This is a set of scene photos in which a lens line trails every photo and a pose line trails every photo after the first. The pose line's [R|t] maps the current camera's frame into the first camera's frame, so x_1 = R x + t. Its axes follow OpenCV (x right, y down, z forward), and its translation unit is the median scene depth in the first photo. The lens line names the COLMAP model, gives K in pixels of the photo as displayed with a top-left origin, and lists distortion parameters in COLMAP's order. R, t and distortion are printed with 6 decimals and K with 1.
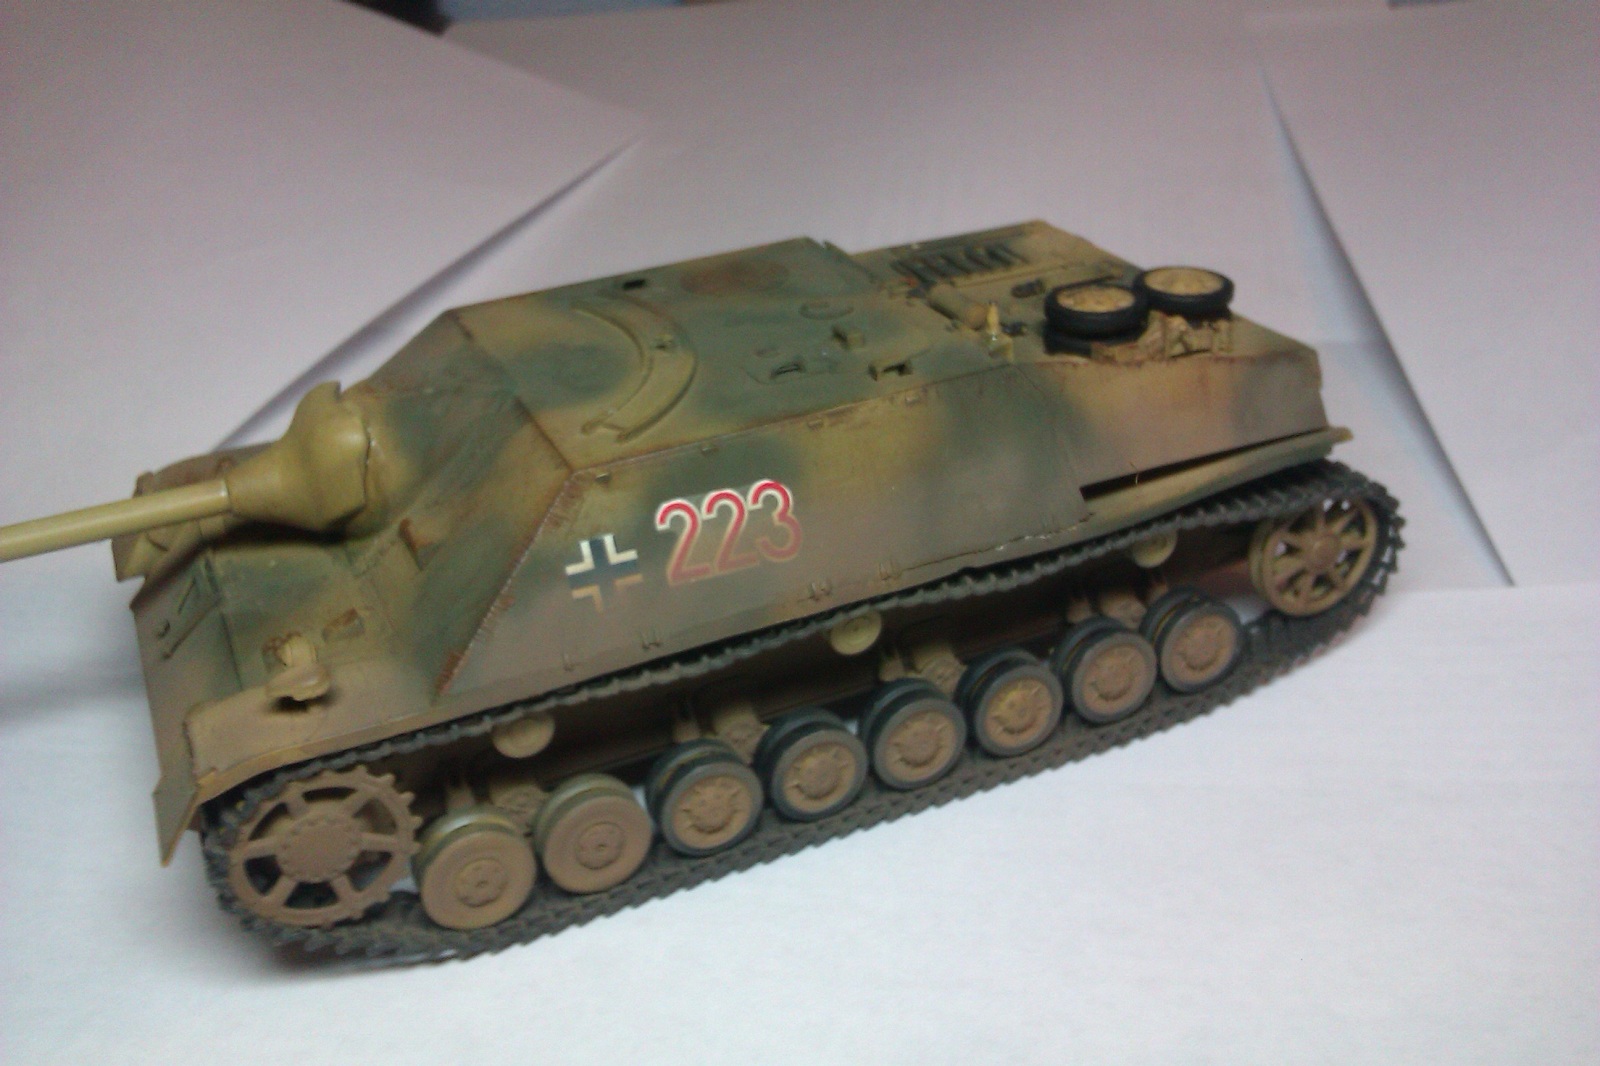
lens RADIAL K [[1655.3, 0, 800.0], [0, 1655.3, 533.0], [0, 0, 1]] dist [0.098214, -0.338354]
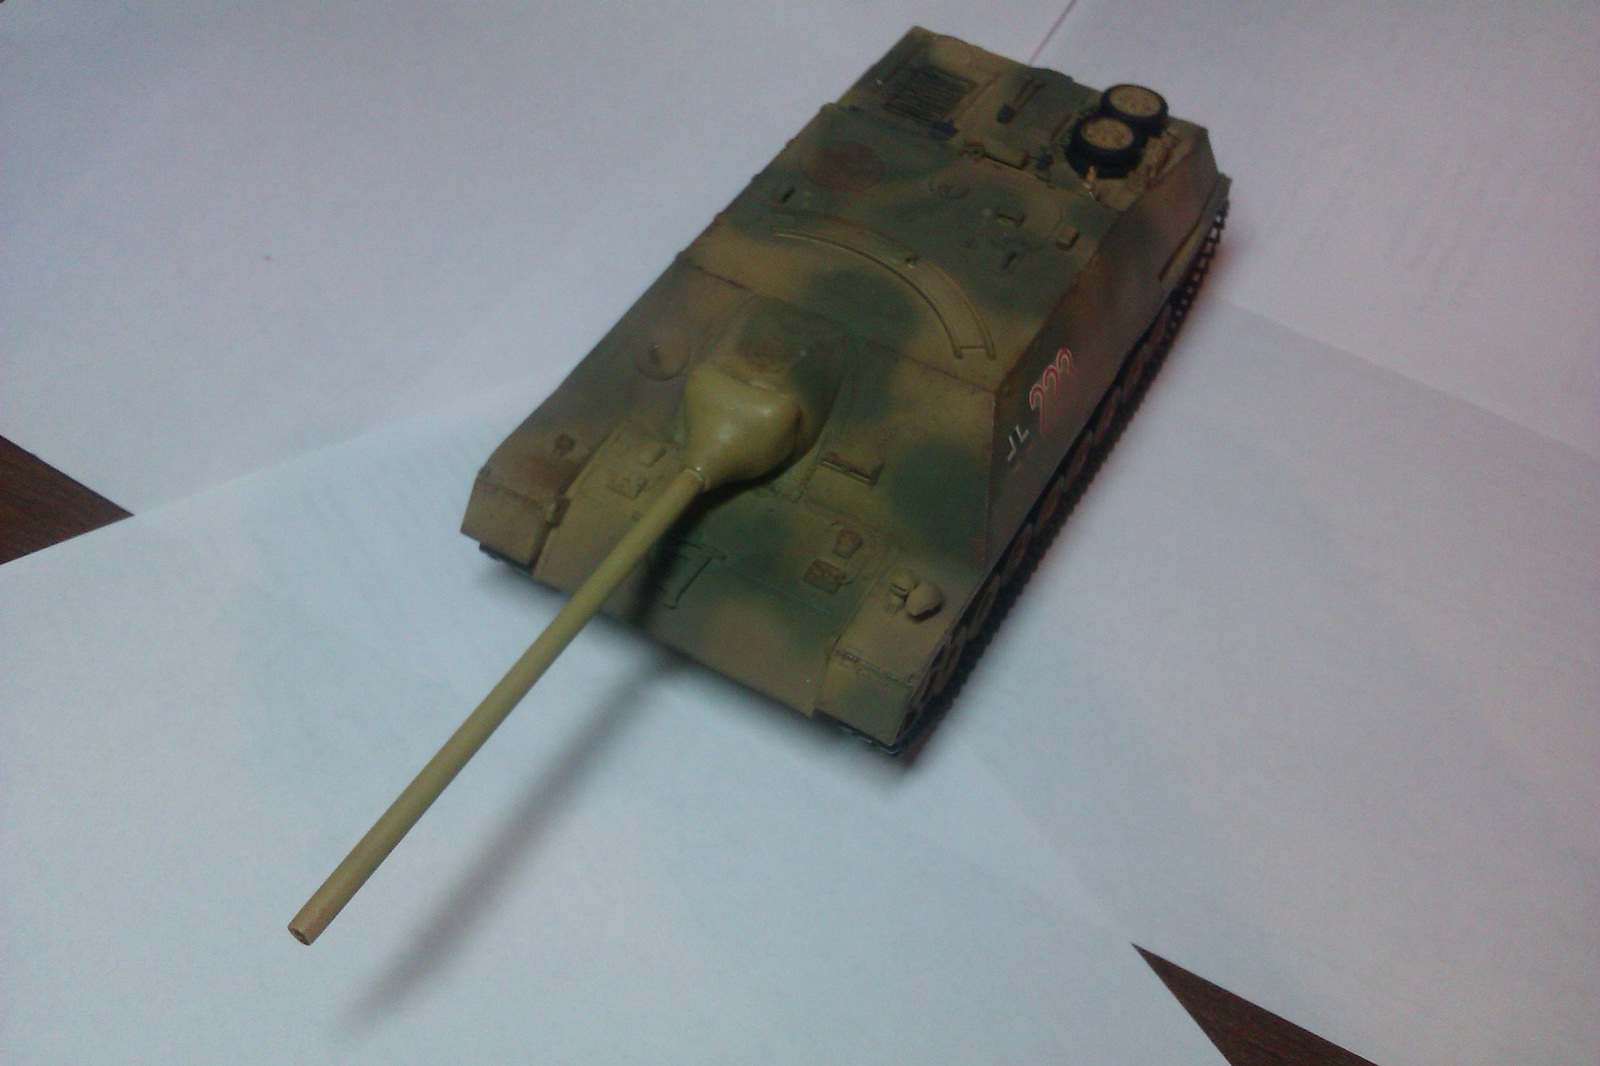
lens RADIAL K [[1655.3, 0, 800.0], [0, 1655.3, 533.0], [0, 0, 1]] dist [0.098214, -0.338354]
pose [[0.793193, -0.375228, 0.479634, -0.955795], [0.180036, 0.896899, 0.403929, -0.514353], [-0.581749, -0.234043, 0.778969, -0.061898]]
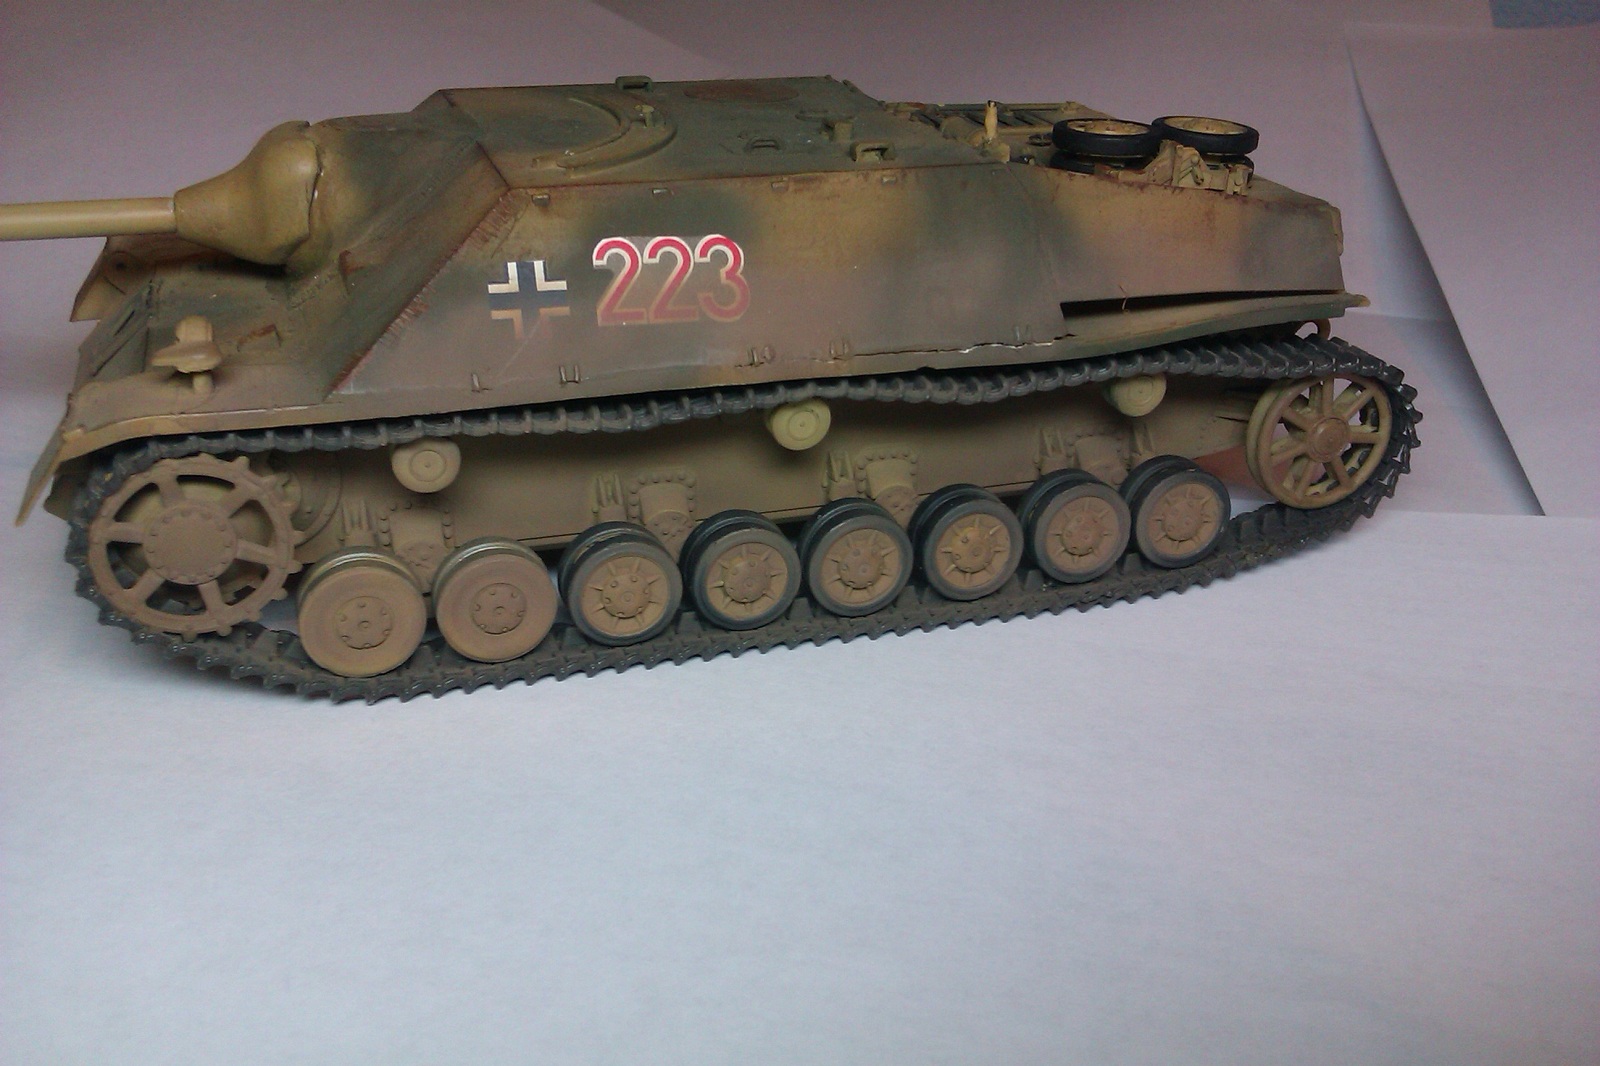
lens RADIAL K [[1655.3, 0, 800.0], [0, 1655.3, 533.0], [0, 0, 1]] dist [0.098214, -0.338354]
pose [[0.991051, 0.118428, -0.061582, 0.100510], [-0.121923, 0.990932, -0.056476, 0.177770], [0.054335, 0.063478, 0.996503, 0.074883]]
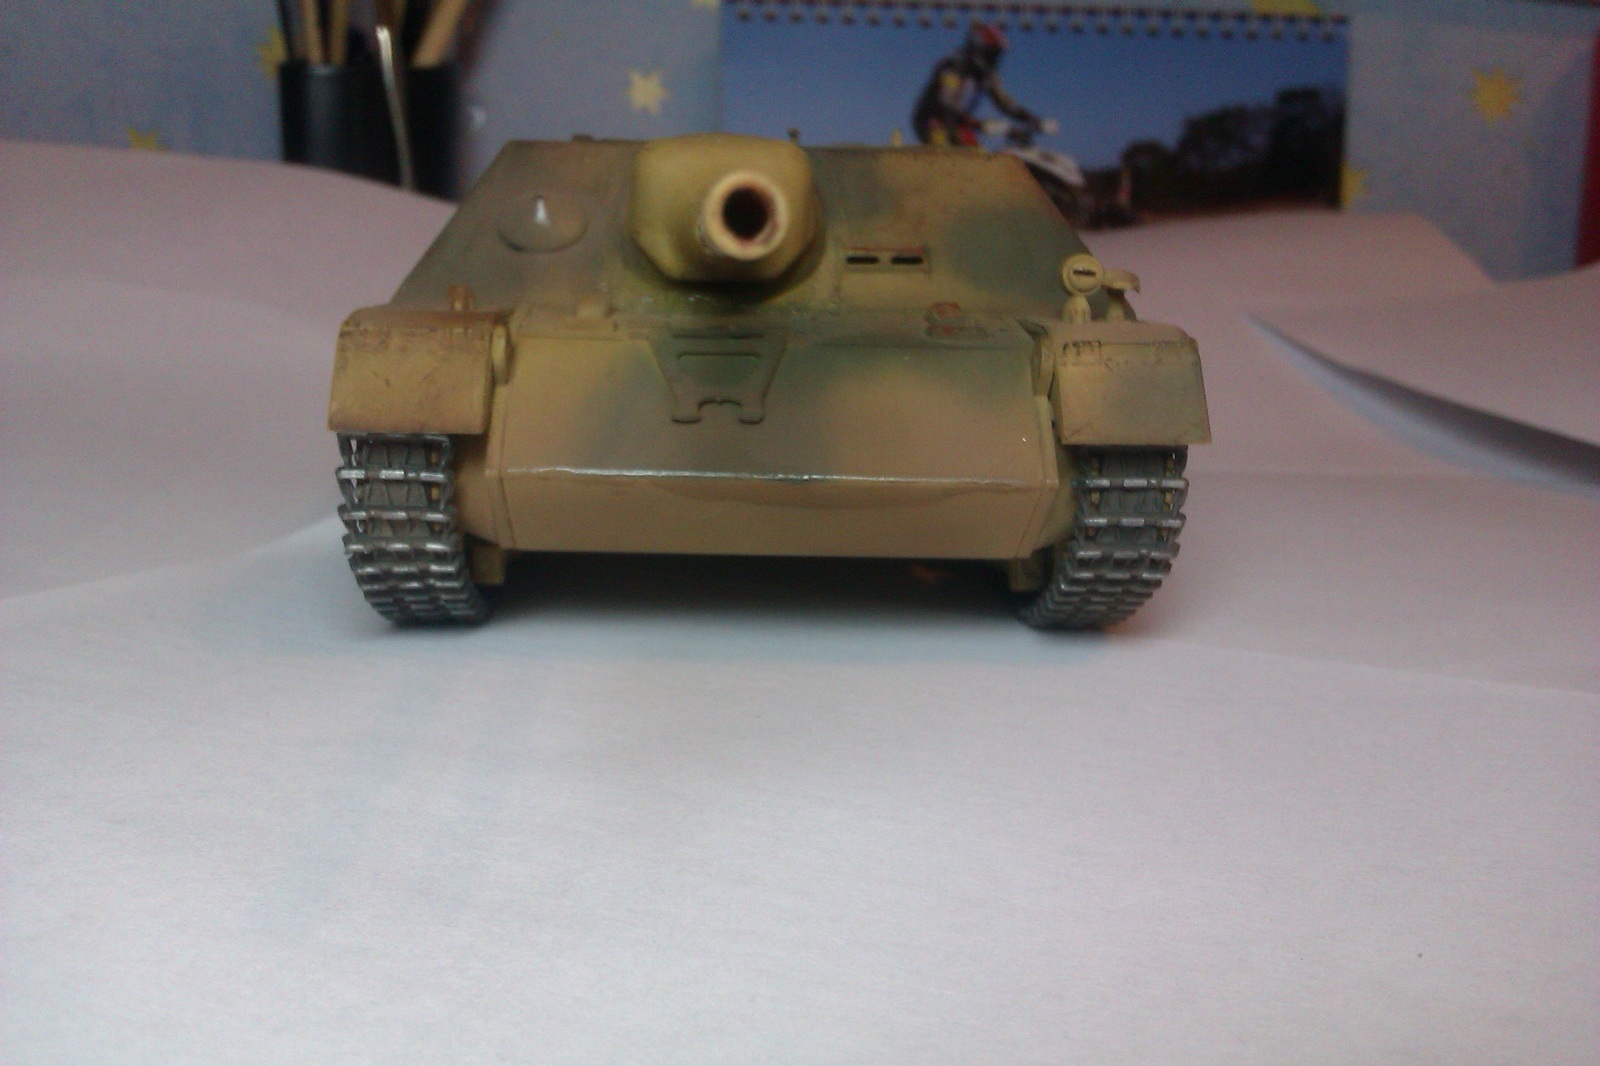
lens RADIAL K [[1607.2, 0, 800.0], [0, 1607.2, 533.0], [0, 0, 1]] dist [0.246925, 0.000470]
pose [[0.355944, -0.106452, 0.928424, -1.134927], [0.401618, 0.914489, -0.049120, 0.174594], [-0.843805, 0.390356, 0.368260, 0.771138]]
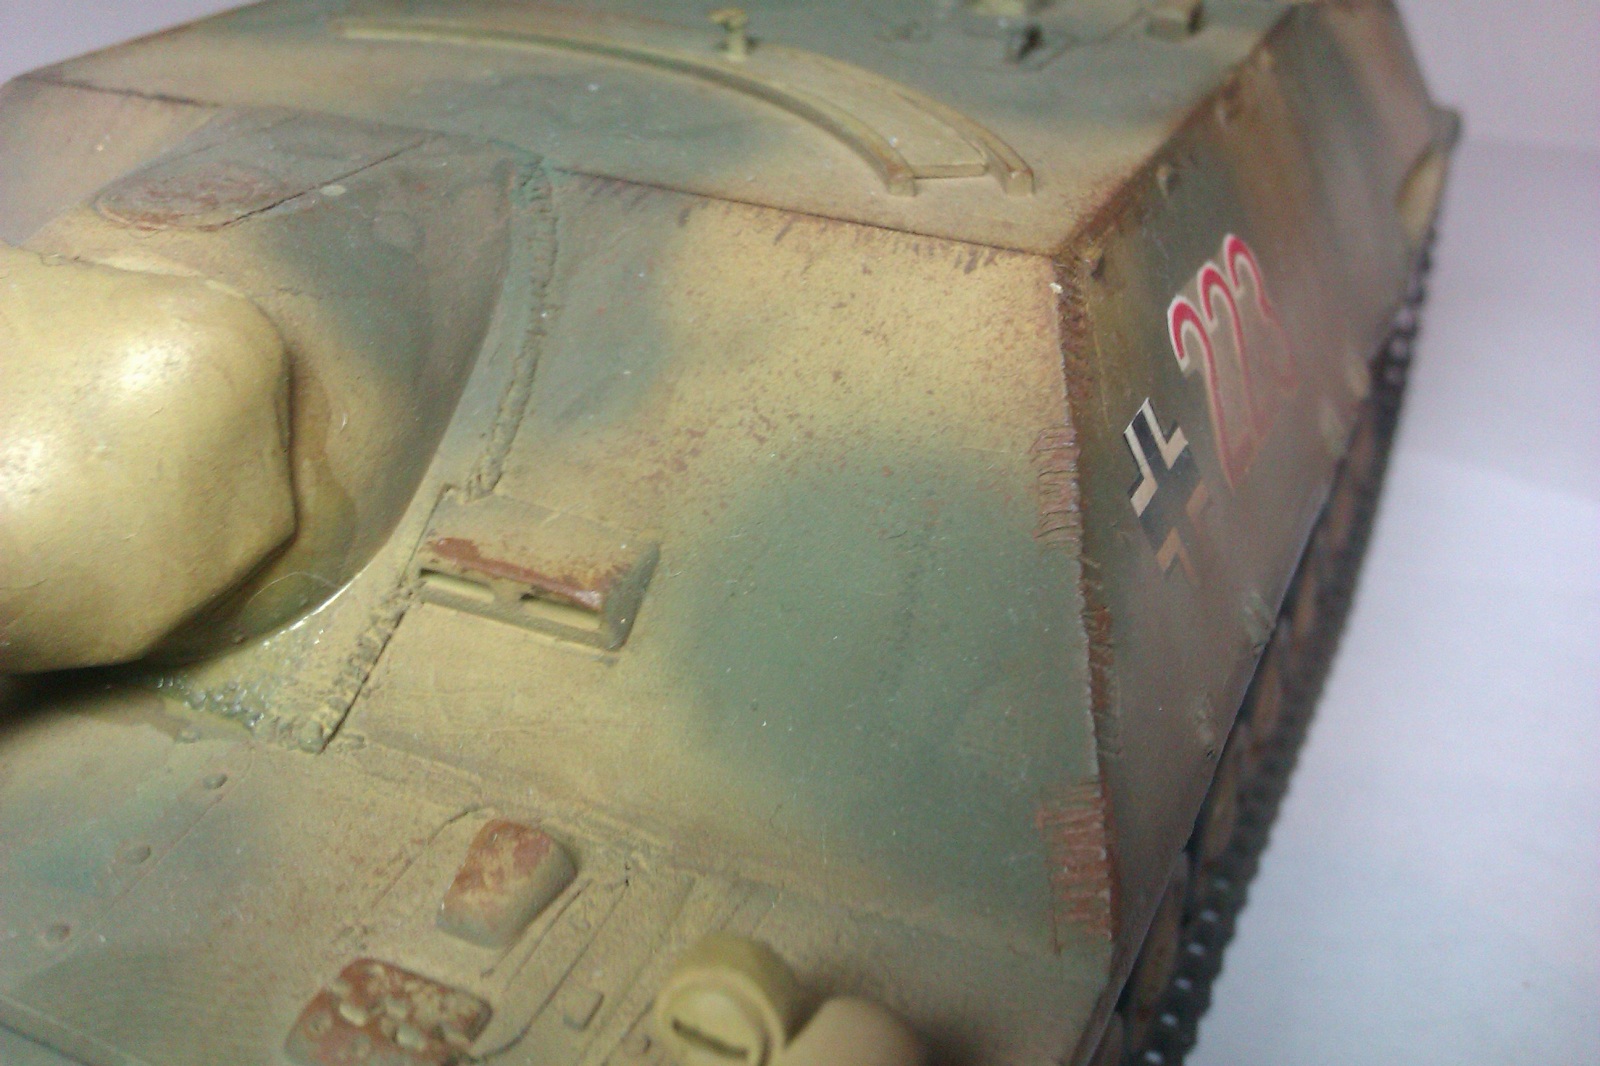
lens RADIAL K [[1655.3, 0, 800.0], [0, 1655.3, 533.0], [0, 0, 1]] dist [0.098214, -0.338354]
pose [[0.753768, -0.254055, 0.606045, -0.403435], [0.243861, 0.964533, 0.101032, -0.027297], [-0.610218, 0.071636, 0.788988, 0.691552]]
